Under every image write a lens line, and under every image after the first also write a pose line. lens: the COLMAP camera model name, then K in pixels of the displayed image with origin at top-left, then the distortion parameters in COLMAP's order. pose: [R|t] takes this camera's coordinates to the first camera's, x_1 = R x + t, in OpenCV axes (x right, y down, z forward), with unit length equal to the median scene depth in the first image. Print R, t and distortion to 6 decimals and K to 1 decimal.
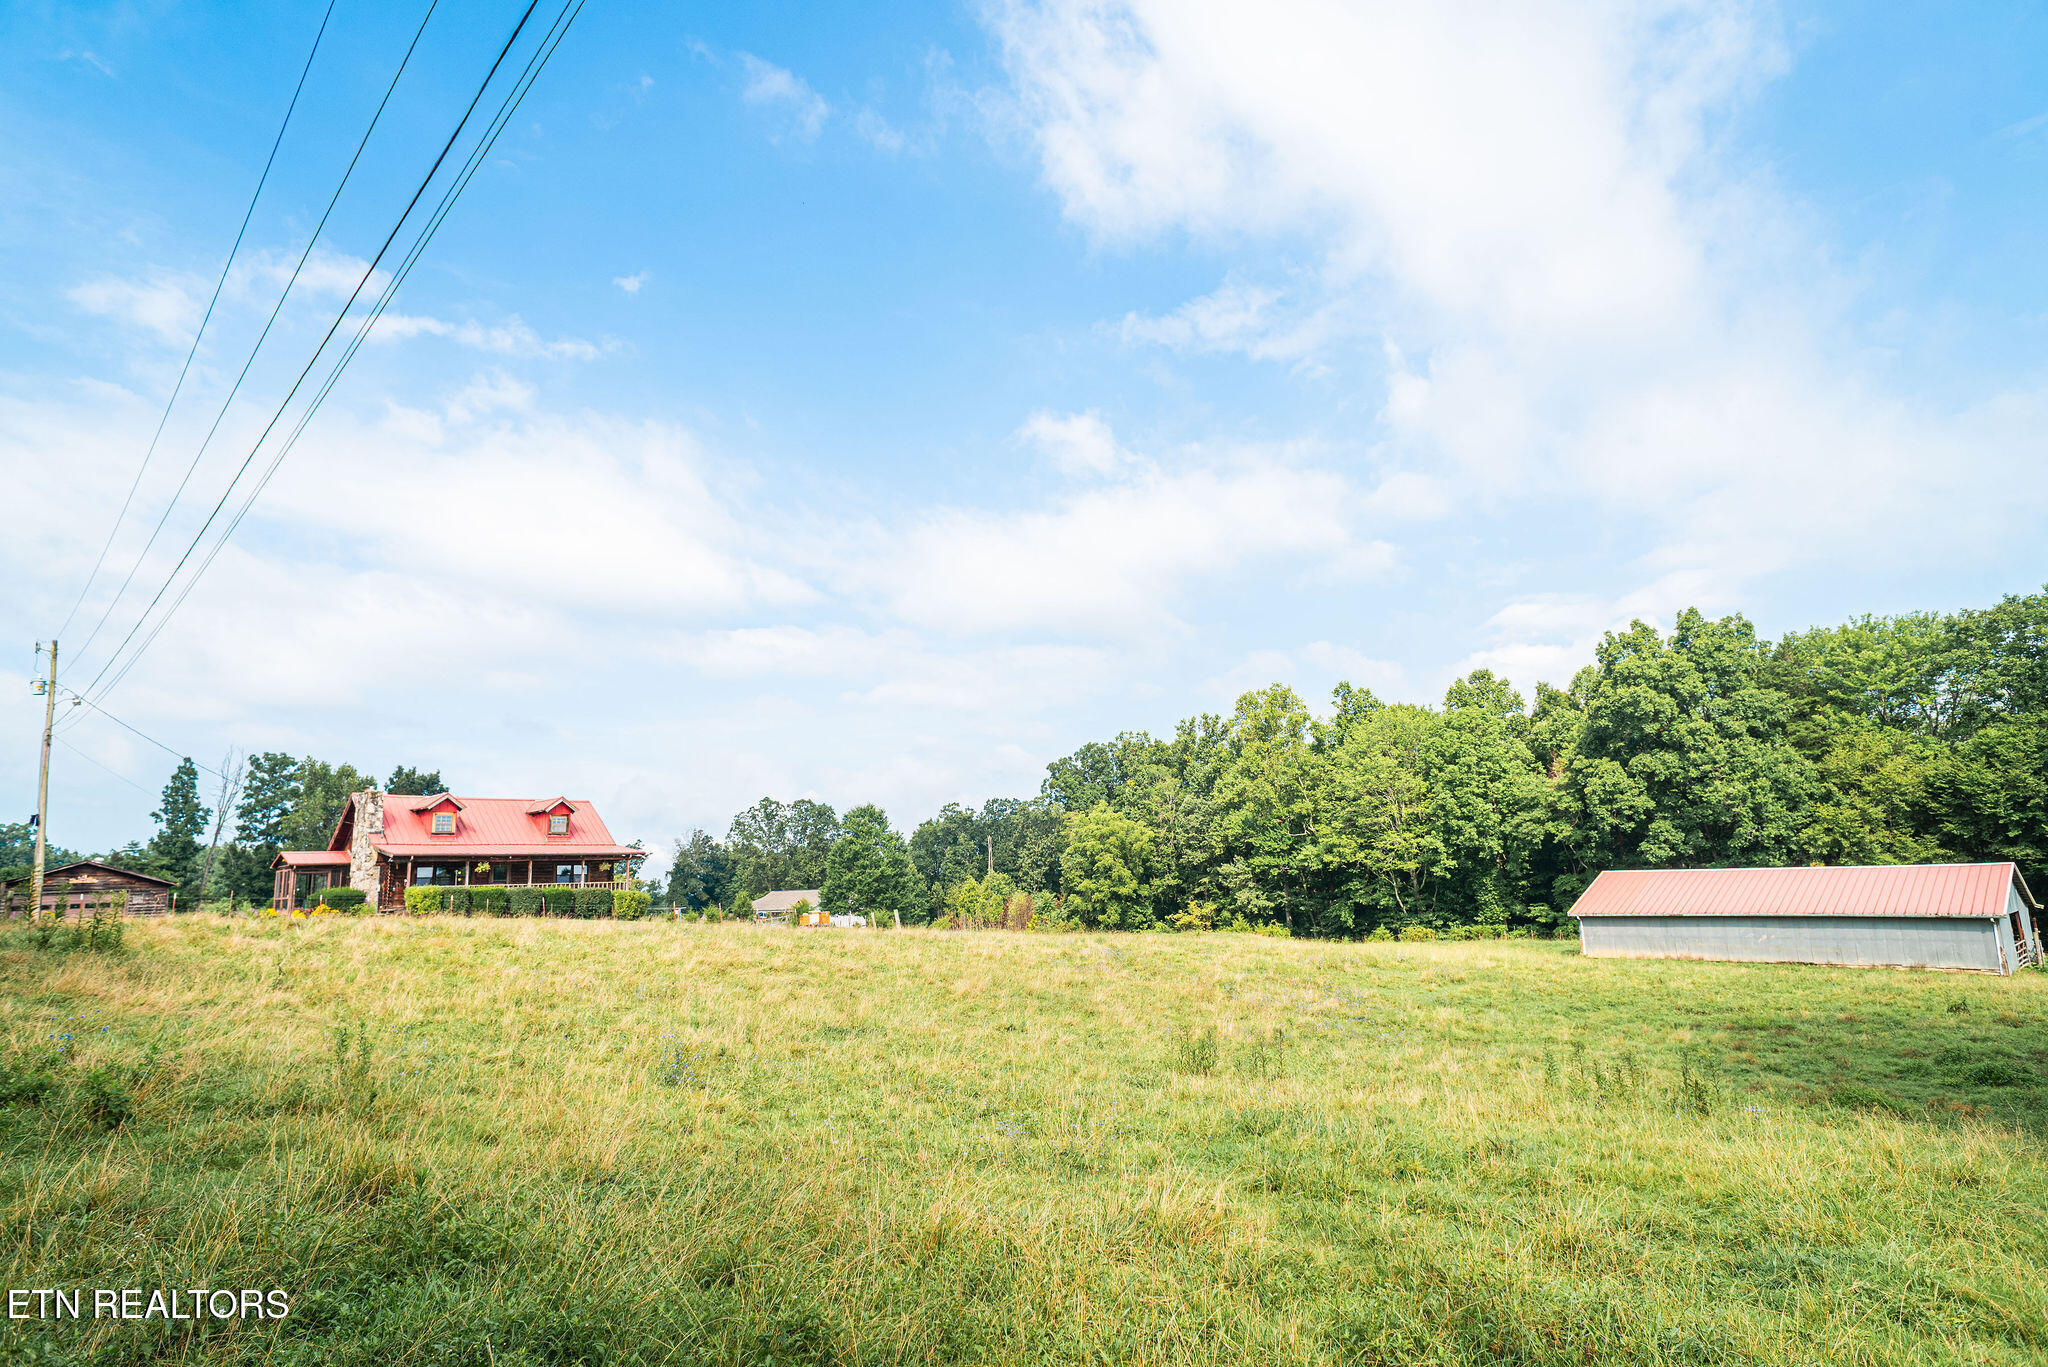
lens RADIAL K [[1147.5, 0, 1012.9], [0, 1147.5, 667.0], [0, 0, 1]] dist [-0.009362, 0.018421]
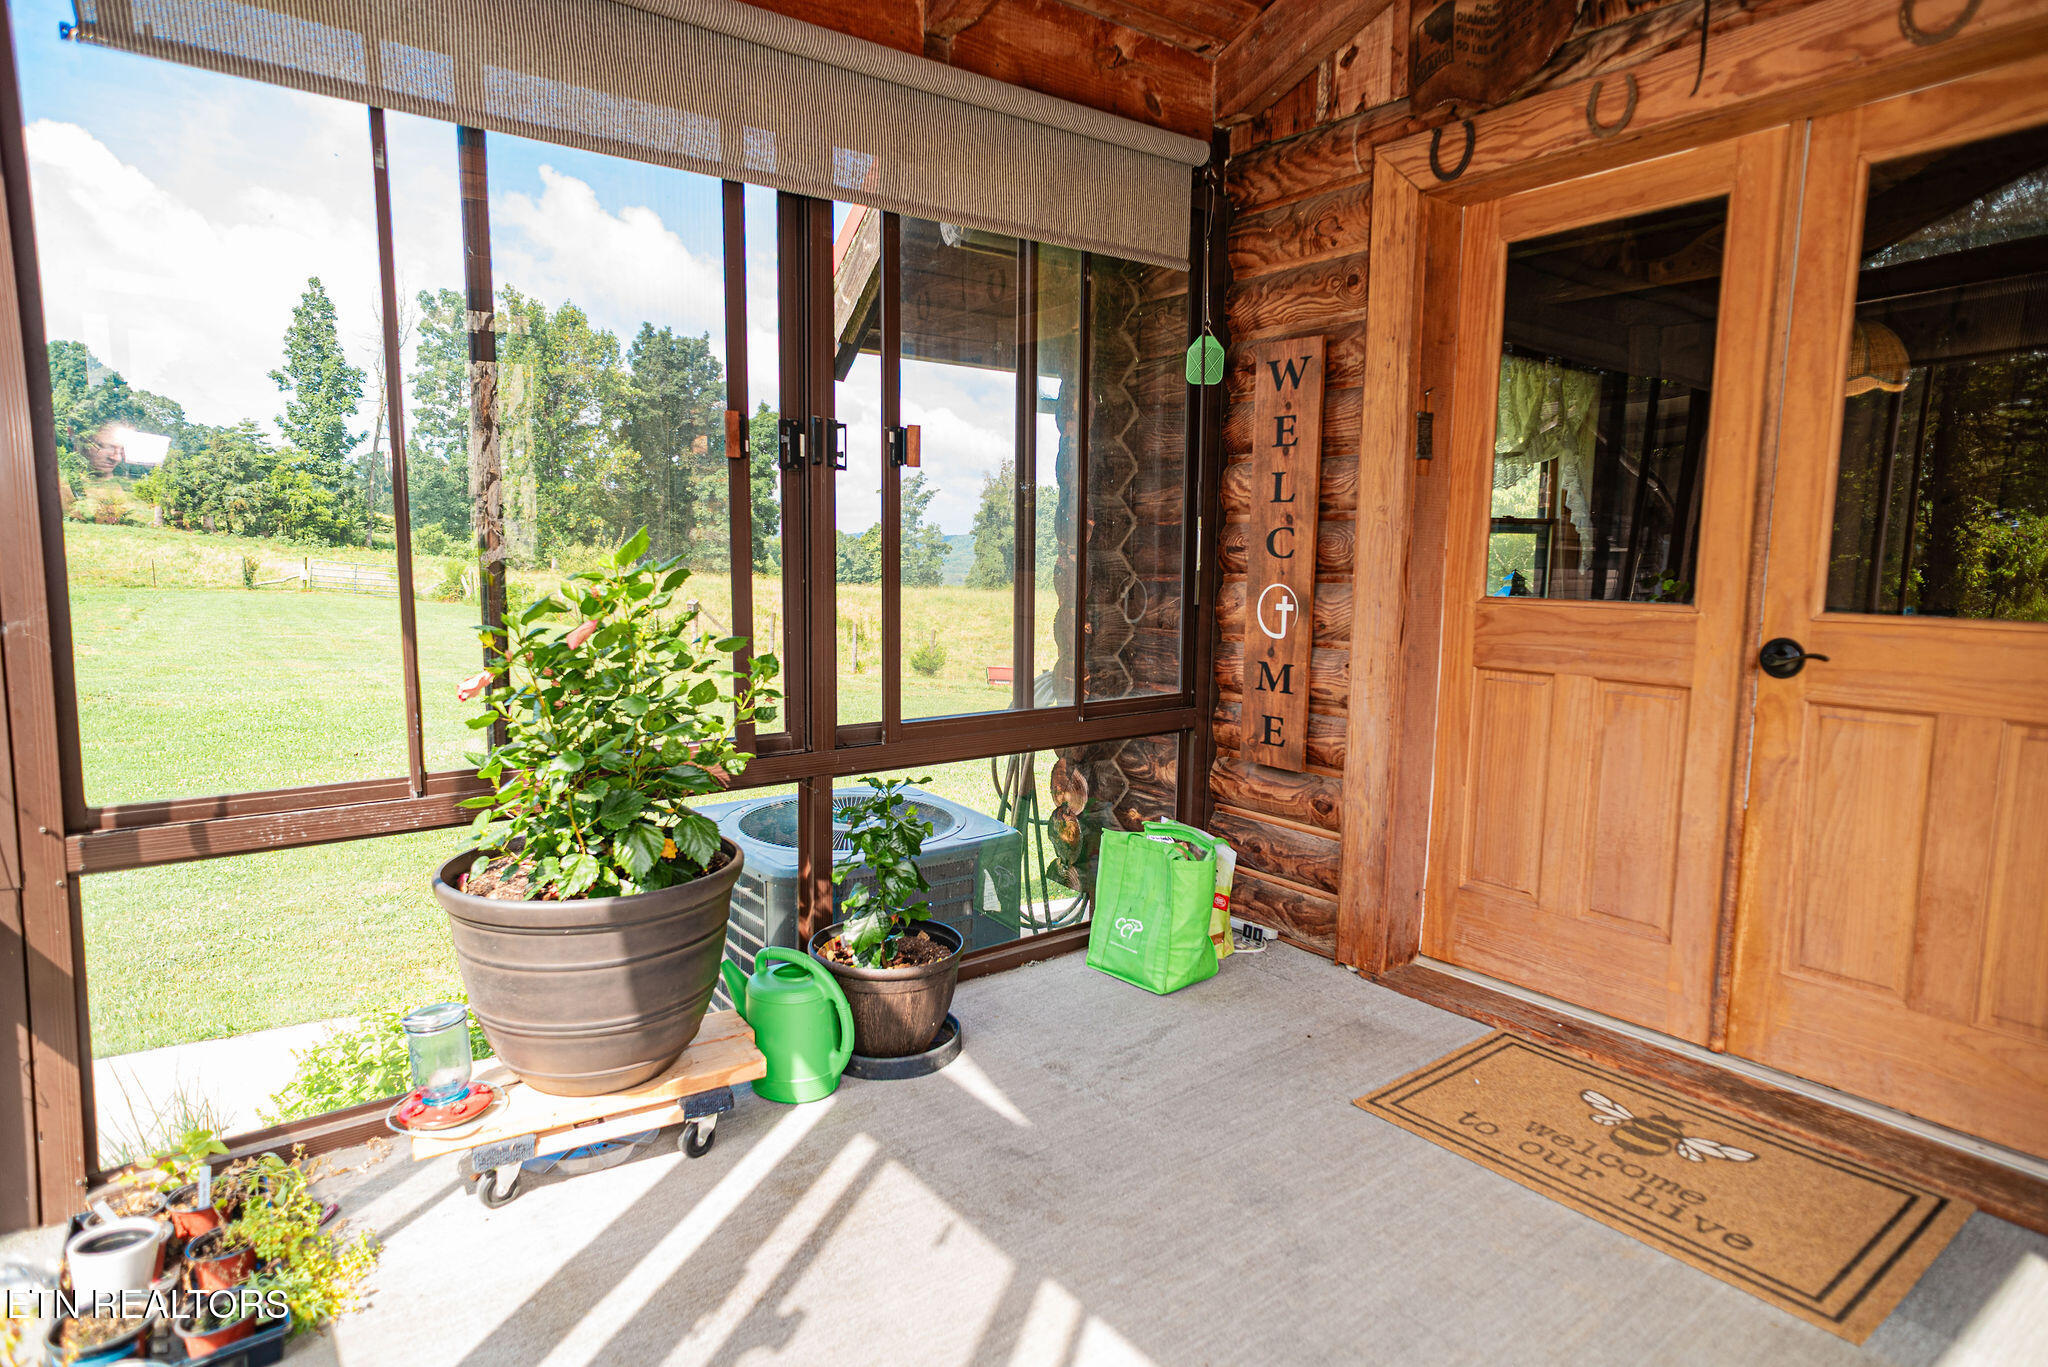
lens RADIAL K [[1147.5, 0, 988.3], [0, 1147.5, 656.5], [0, 0, 1]] dist [-0.009362, 0.018421]
pose [[0.986236, 0.066911, -0.151202, -0.286520], [-0.020948, 0.957656, 0.287152, 0.088302], [0.164013, -0.280033, 0.945876, 0.458285]]
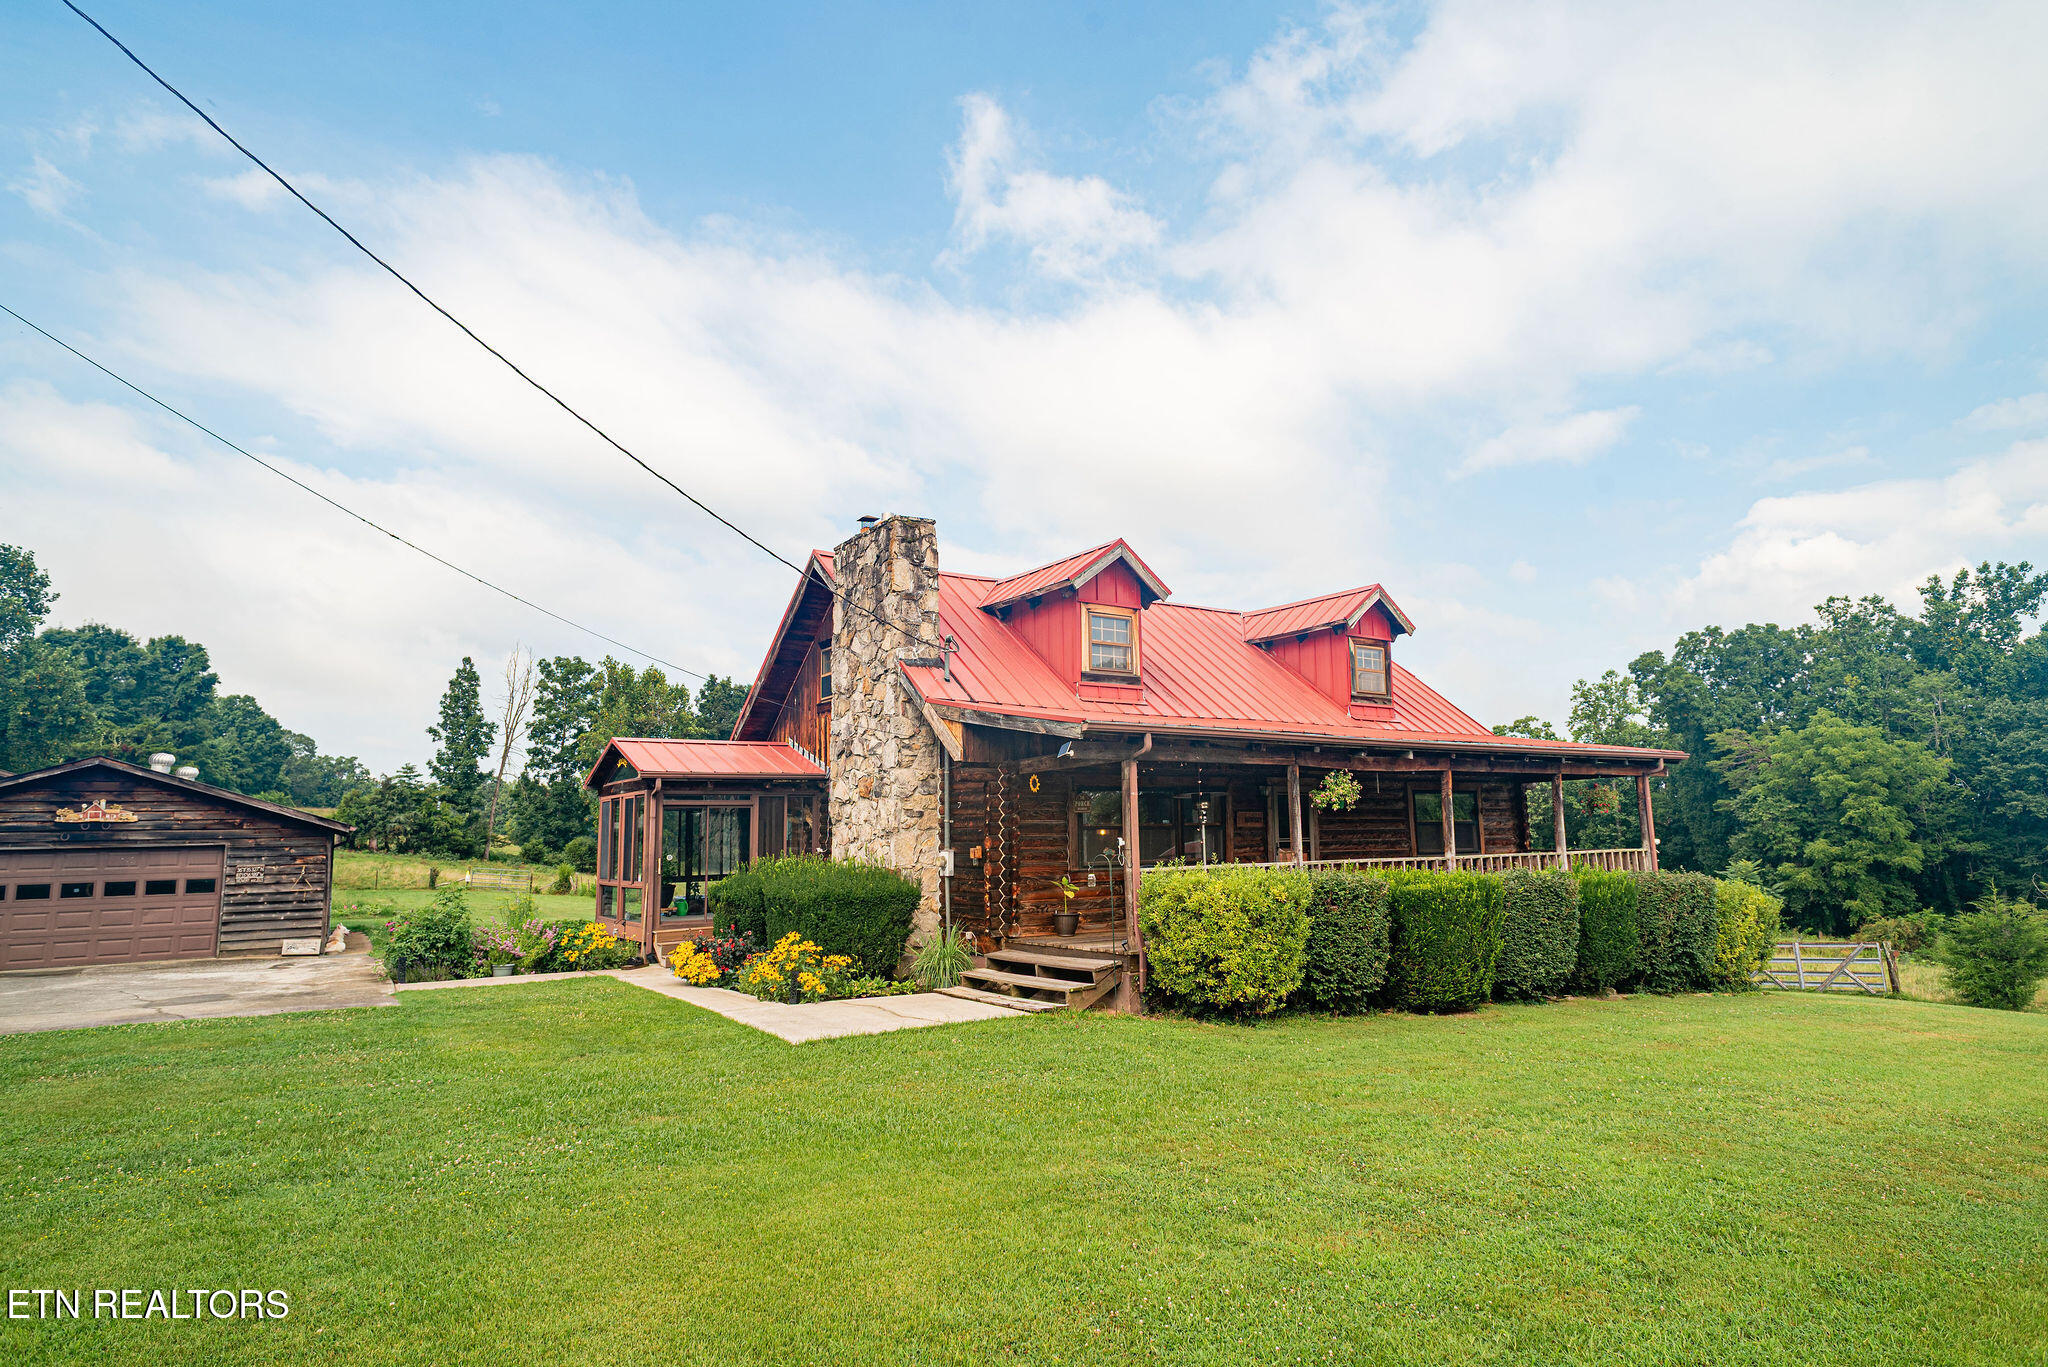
lens RADIAL K [[1147.5, 0, 1002.1], [0, 1147.5, 639.9], [0, 0, 1]] dist [-0.009362, 0.018421]
pose [[0.978872, -0.015454, -0.203891, -0.208966], [0.020088, 0.999584, 0.020676, 0.058003], [0.203487, -0.024335, 0.978775, 0.317521]]
